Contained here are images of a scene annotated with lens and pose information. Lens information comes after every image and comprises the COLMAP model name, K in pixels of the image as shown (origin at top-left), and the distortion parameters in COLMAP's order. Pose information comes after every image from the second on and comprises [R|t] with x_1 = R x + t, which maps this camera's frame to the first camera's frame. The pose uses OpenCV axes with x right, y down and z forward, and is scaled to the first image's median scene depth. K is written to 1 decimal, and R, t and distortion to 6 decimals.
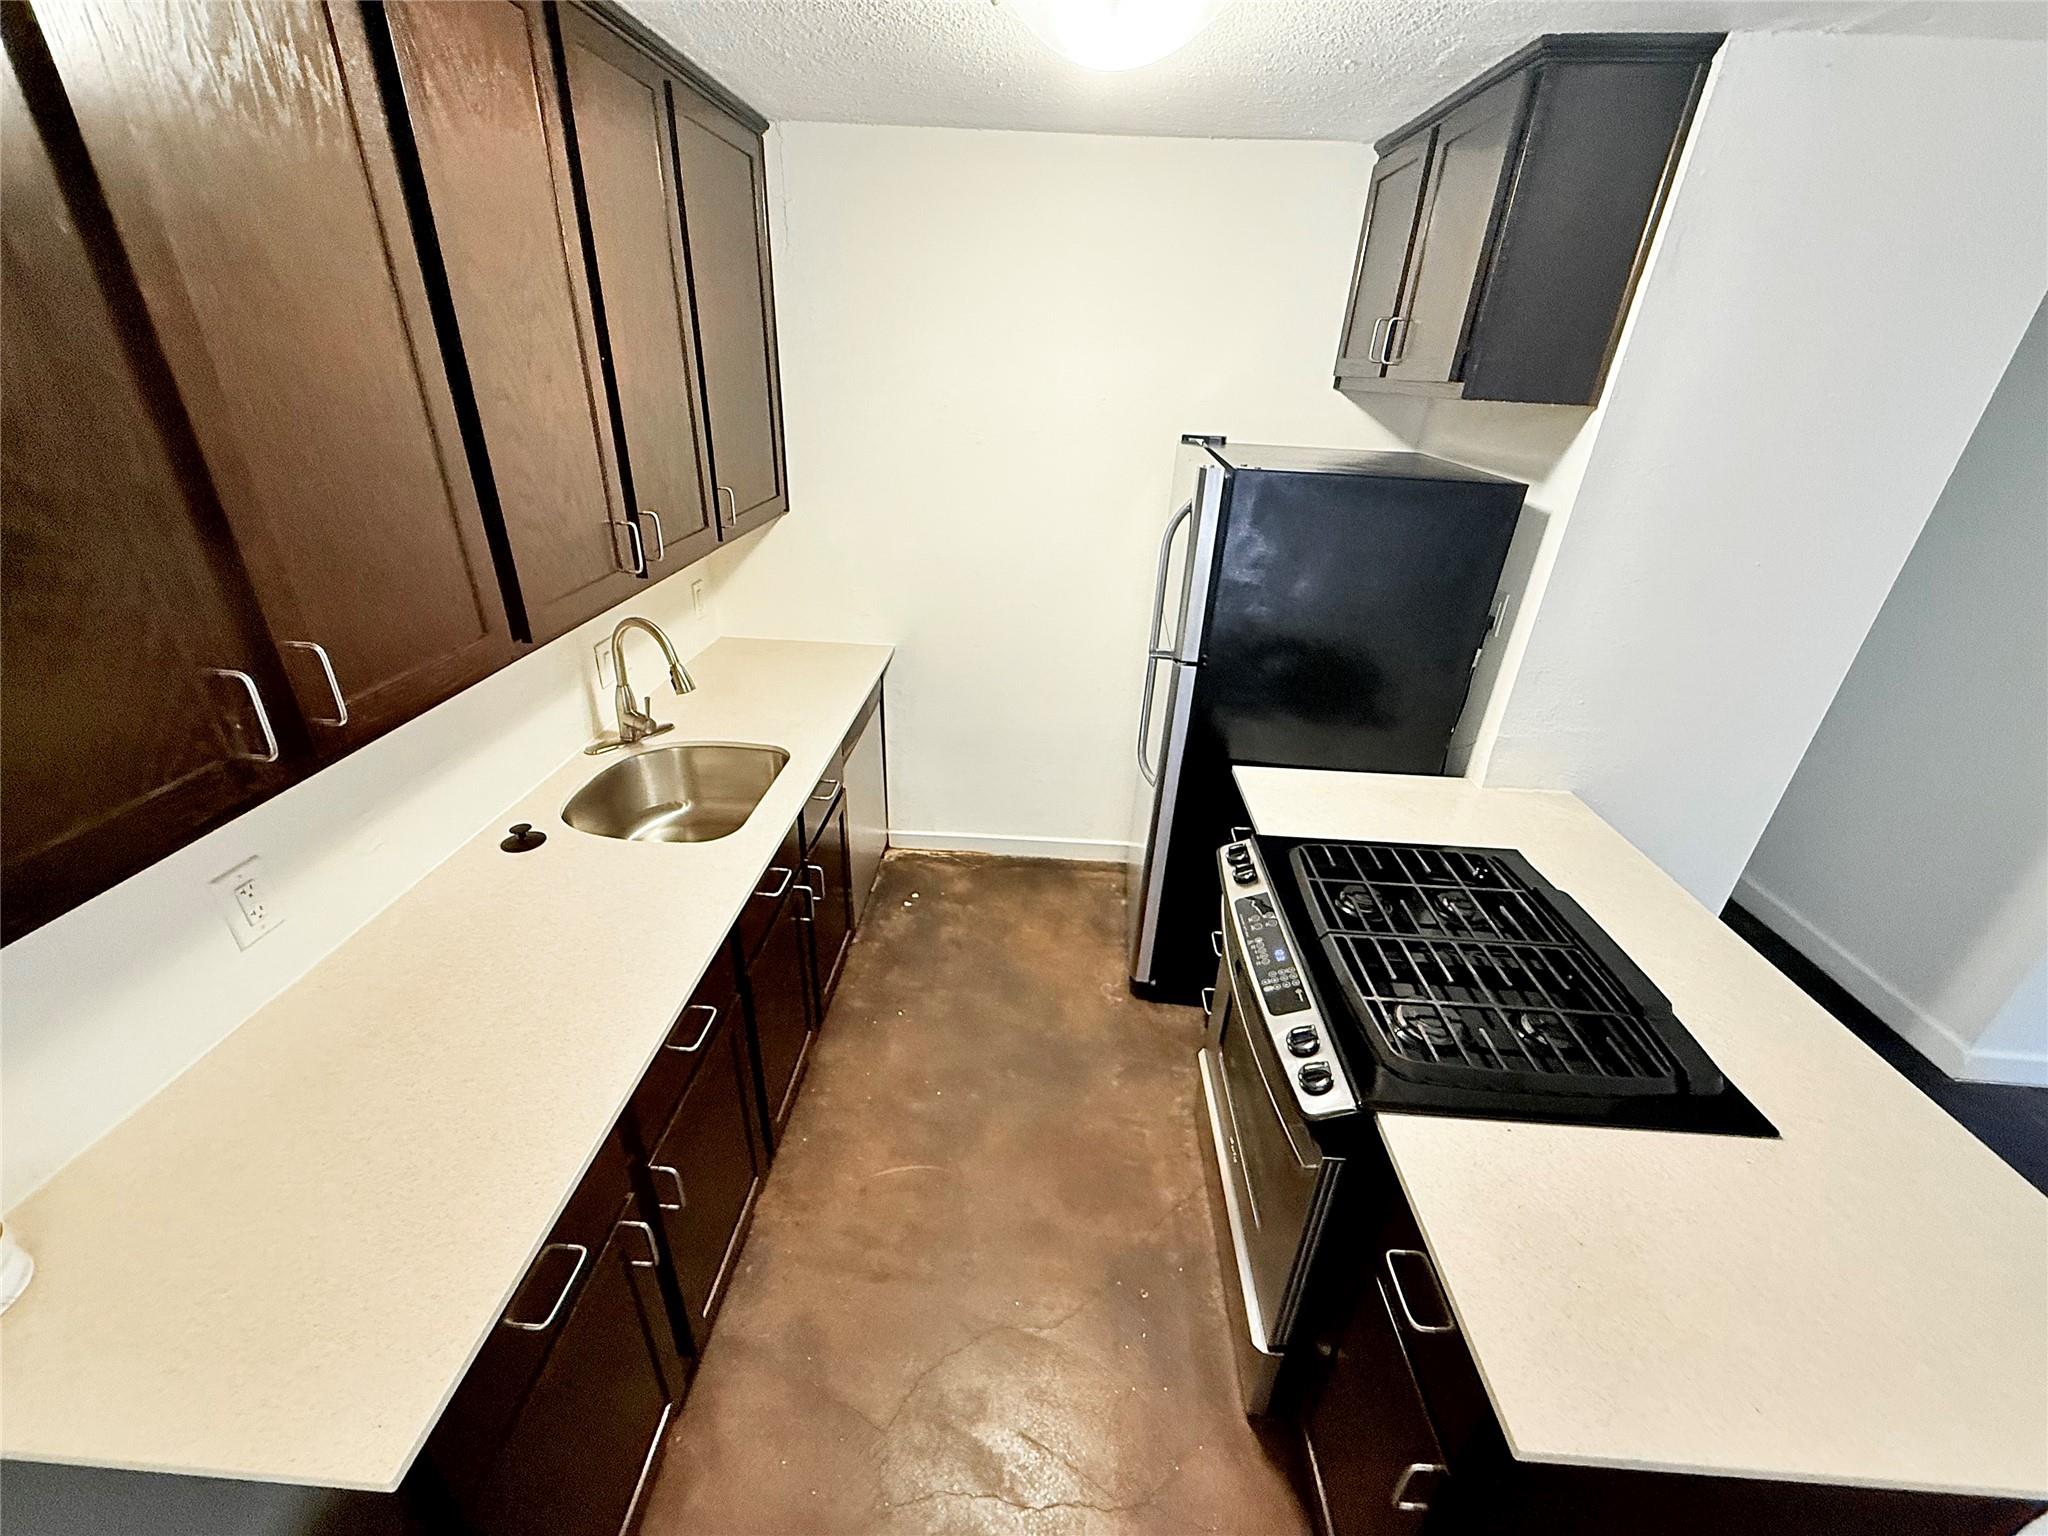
lens RADIAL K [[817.6, 0, 1022.0], [0, 817.6, 767.2], [0, 0, 1]] dist [0.002417, 0.000635]
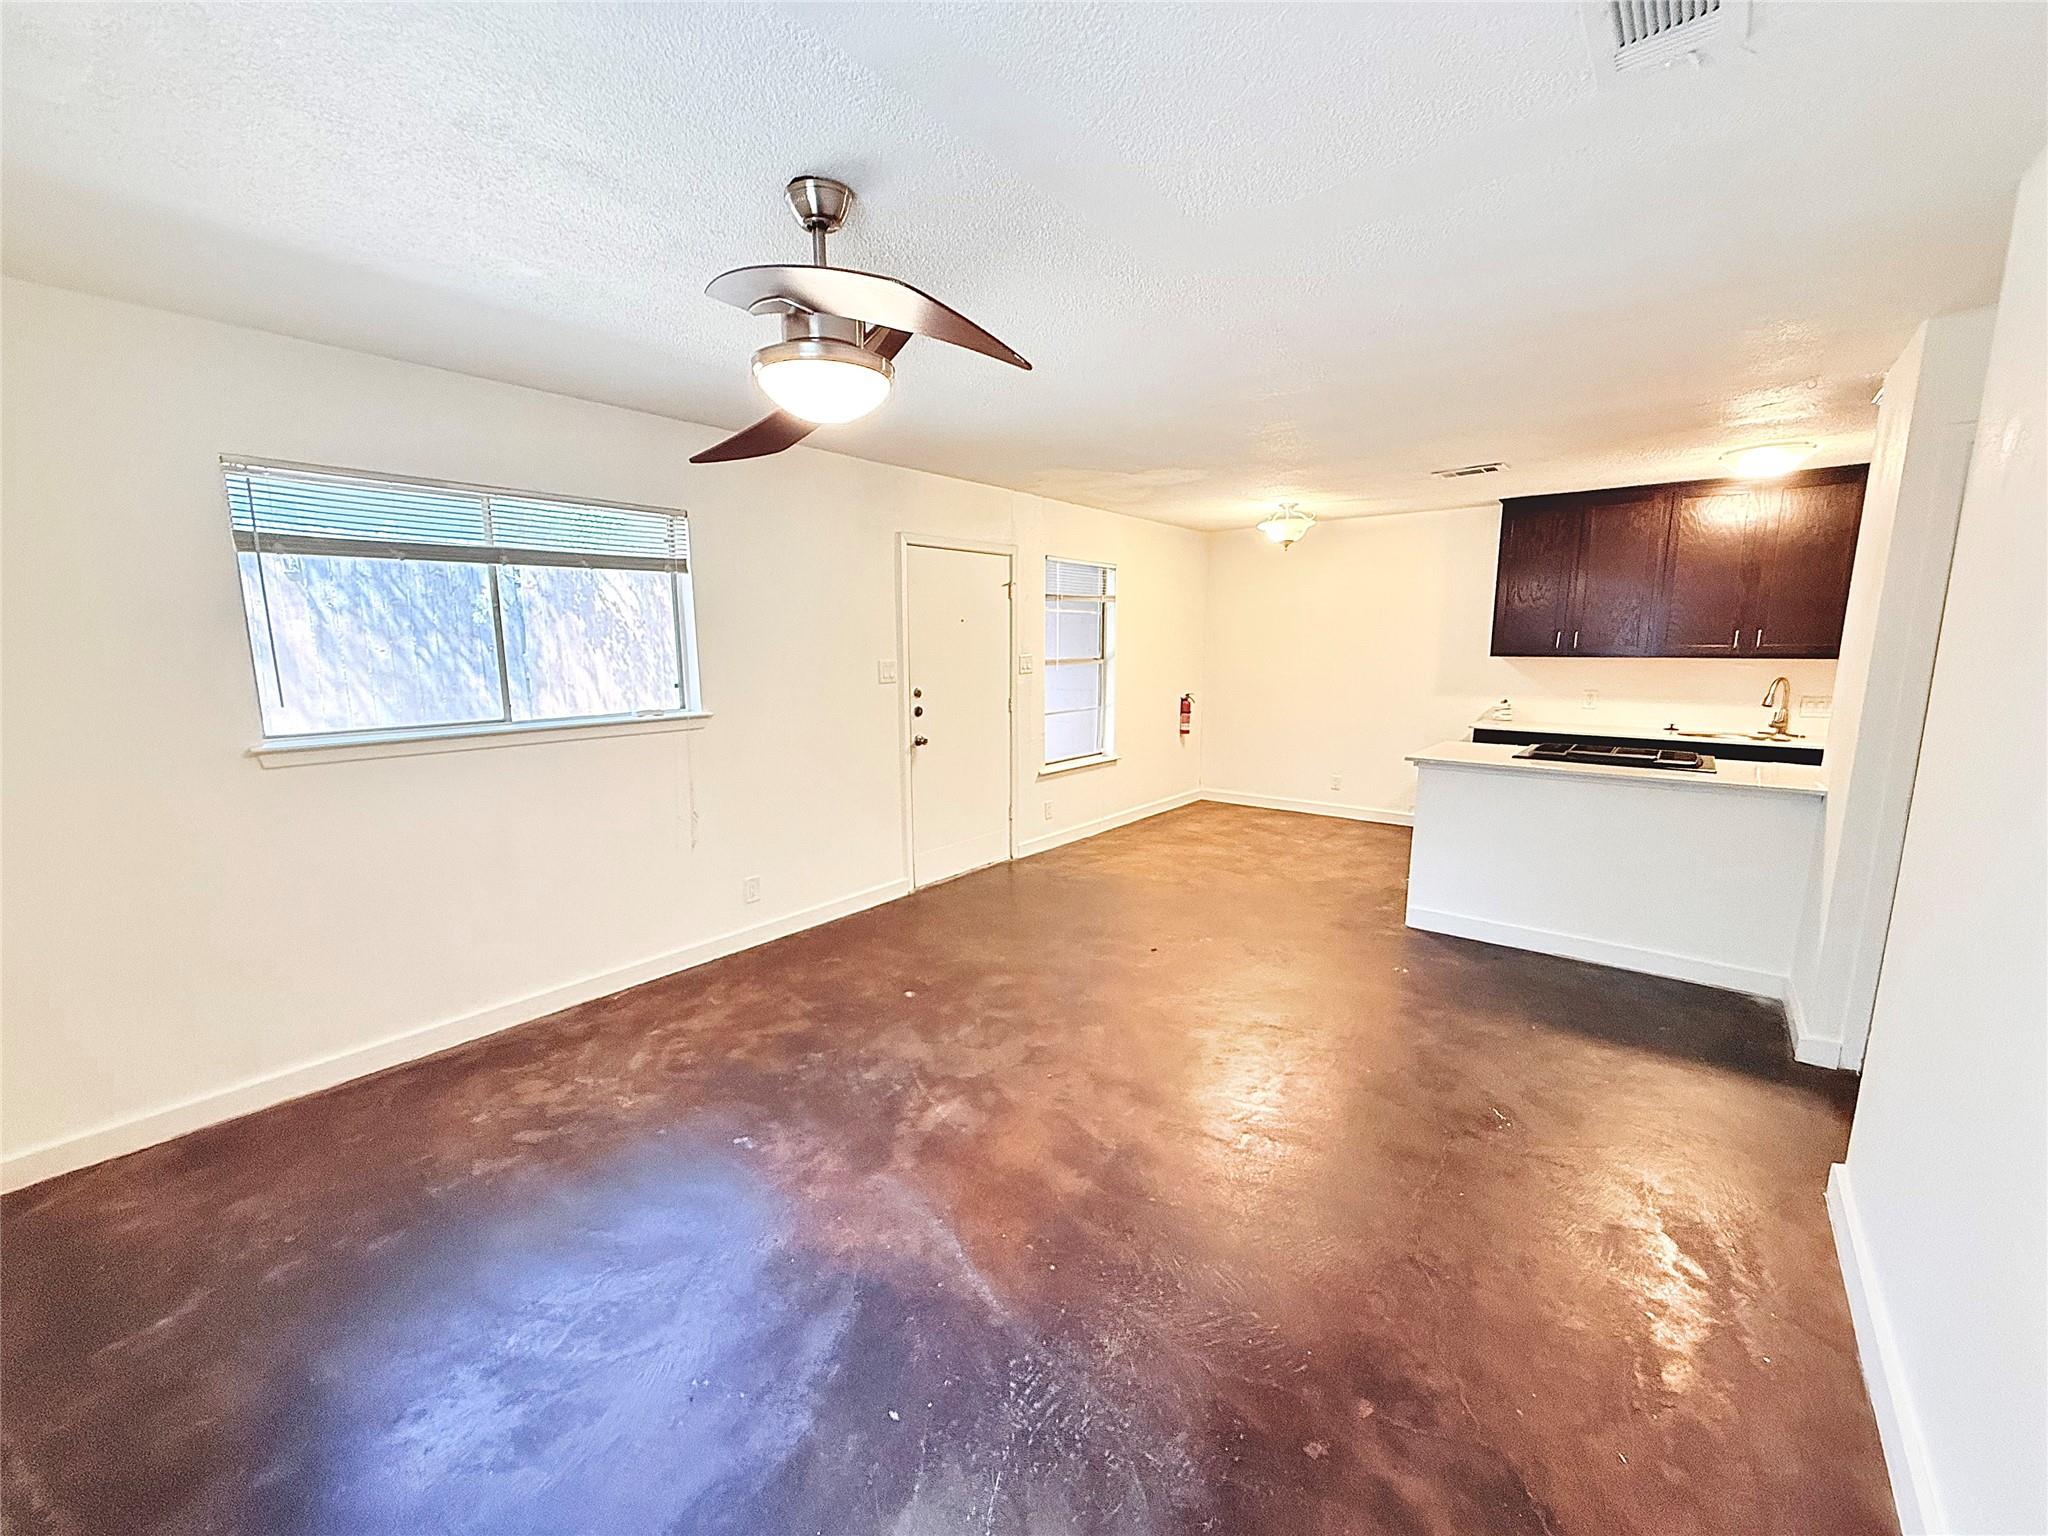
lens RADIAL K [[817.6, 0, 1019.4], [0, 817.6, 769.2], [0, 0, 1]] dist [0.002417, 0.000635]
pose [[-0.601207, 0.083527, -0.794716, 2.836256], [-0.381369, 0.843961, 0.377211, -0.008105], [0.702216, 0.529862, -0.475541, 0.709661]]
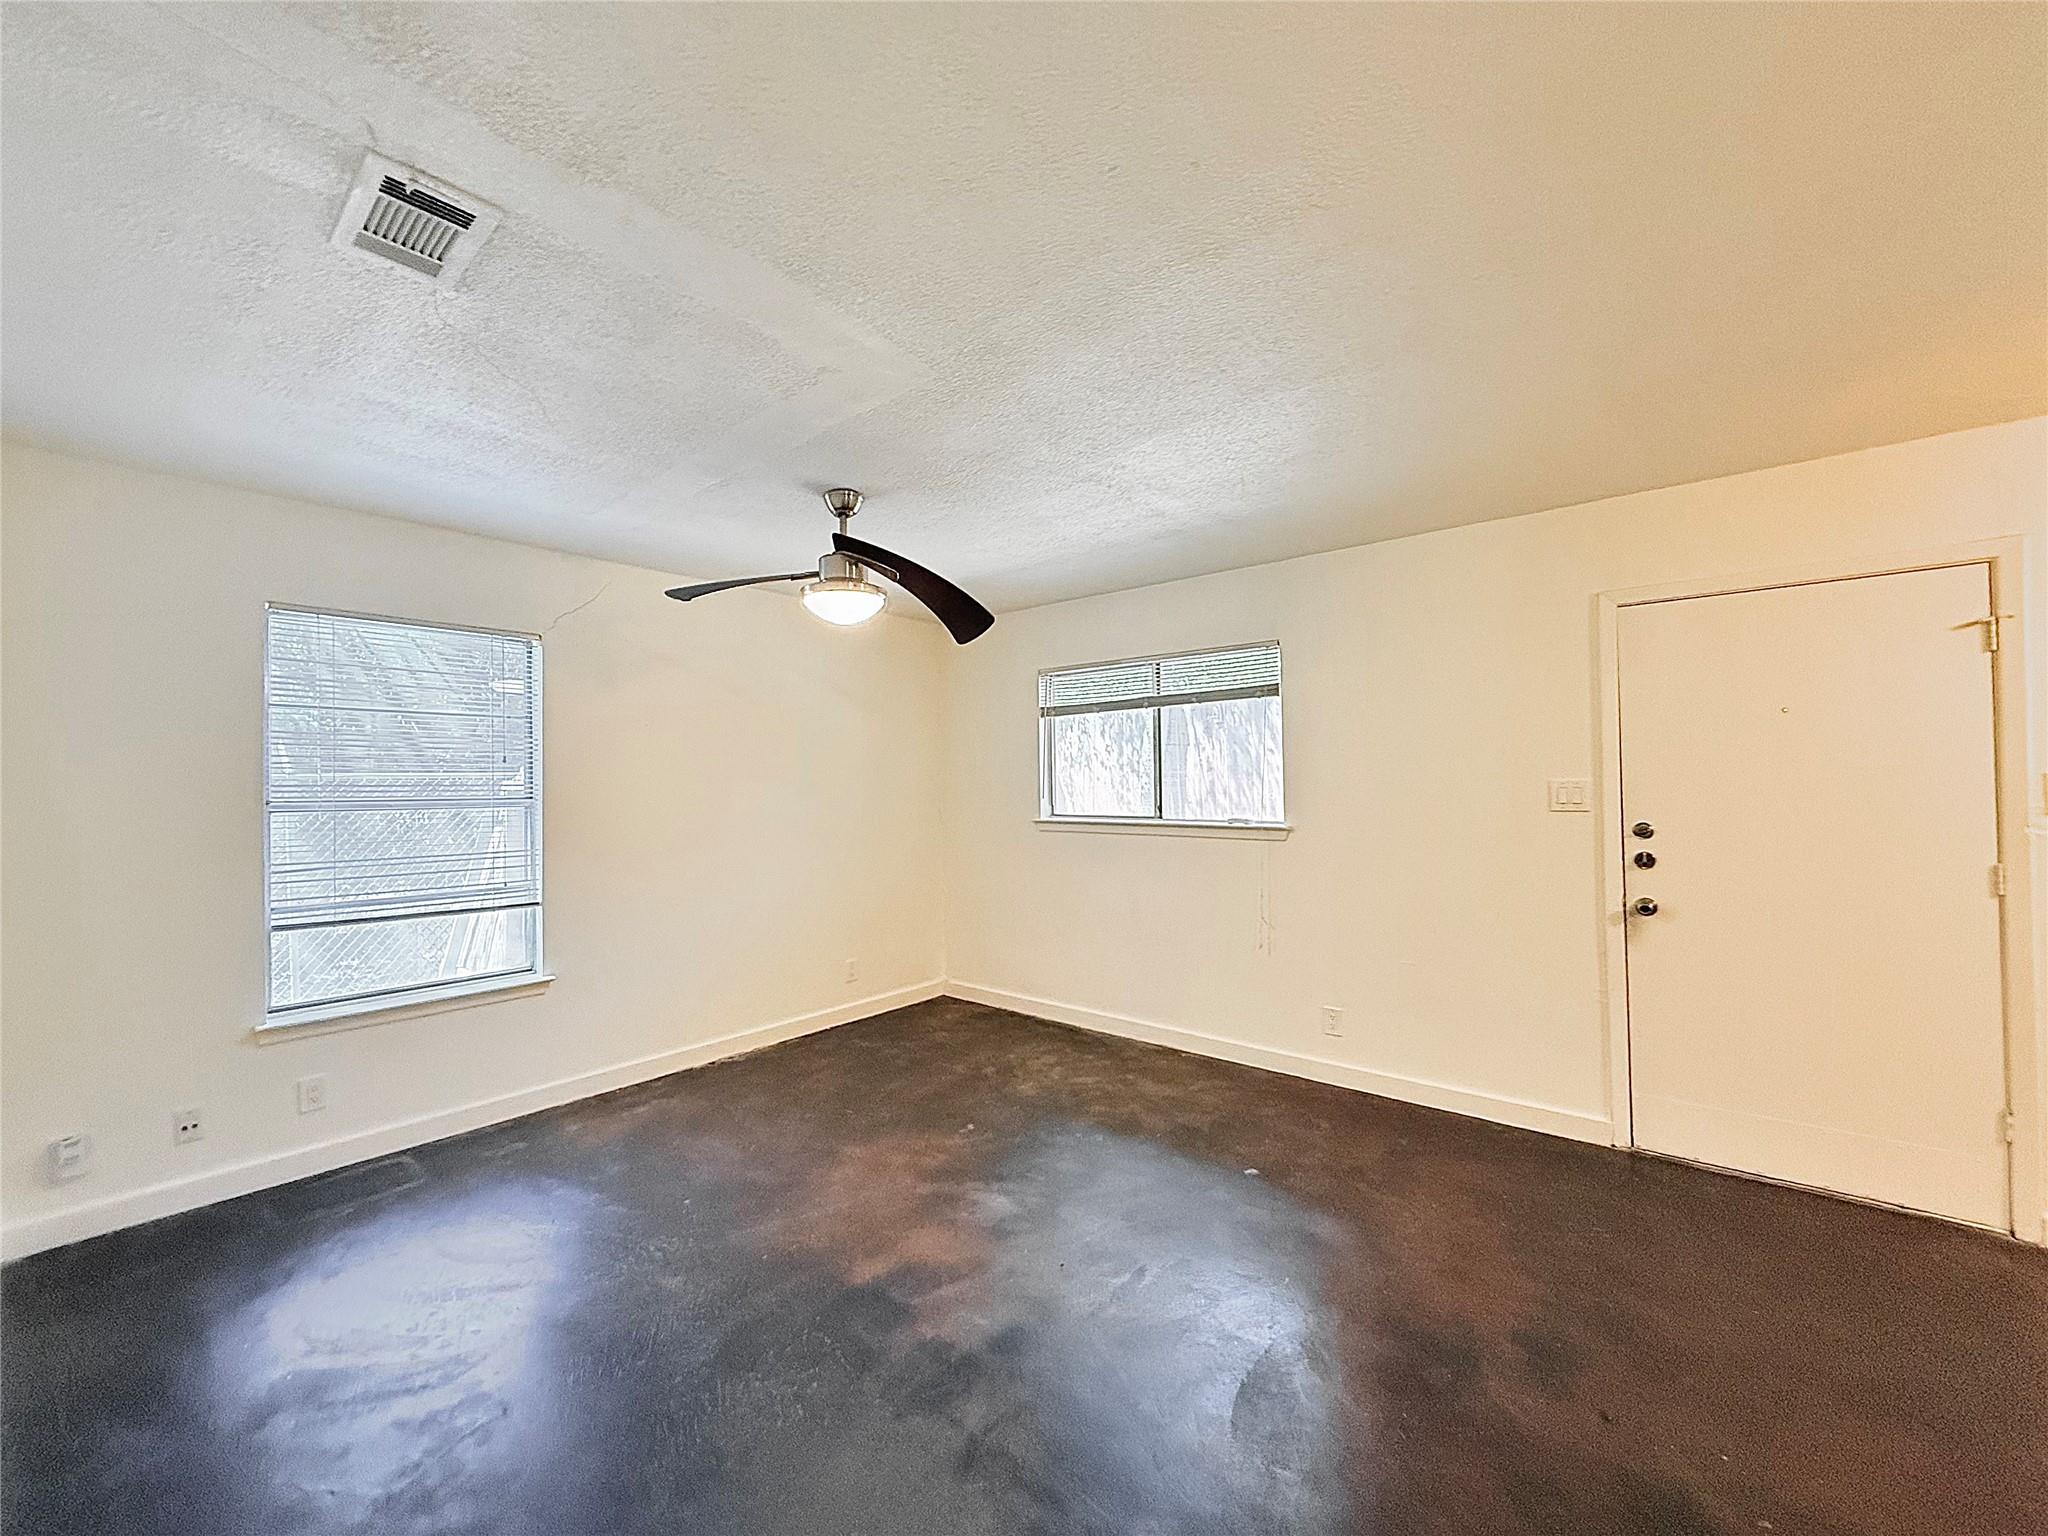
lens RADIAL K [[817.6, 0, 1020.1], [0, 817.6, 771.3], [0, 0, 1]] dist [0.002417, 0.000635]
pose [[-0.786080, -0.029517, 0.617419, 1.108195], [0.258534, 0.891593, 0.371782, -0.134485], [-0.561461, 0.451874, -0.693232, 0.884705]]
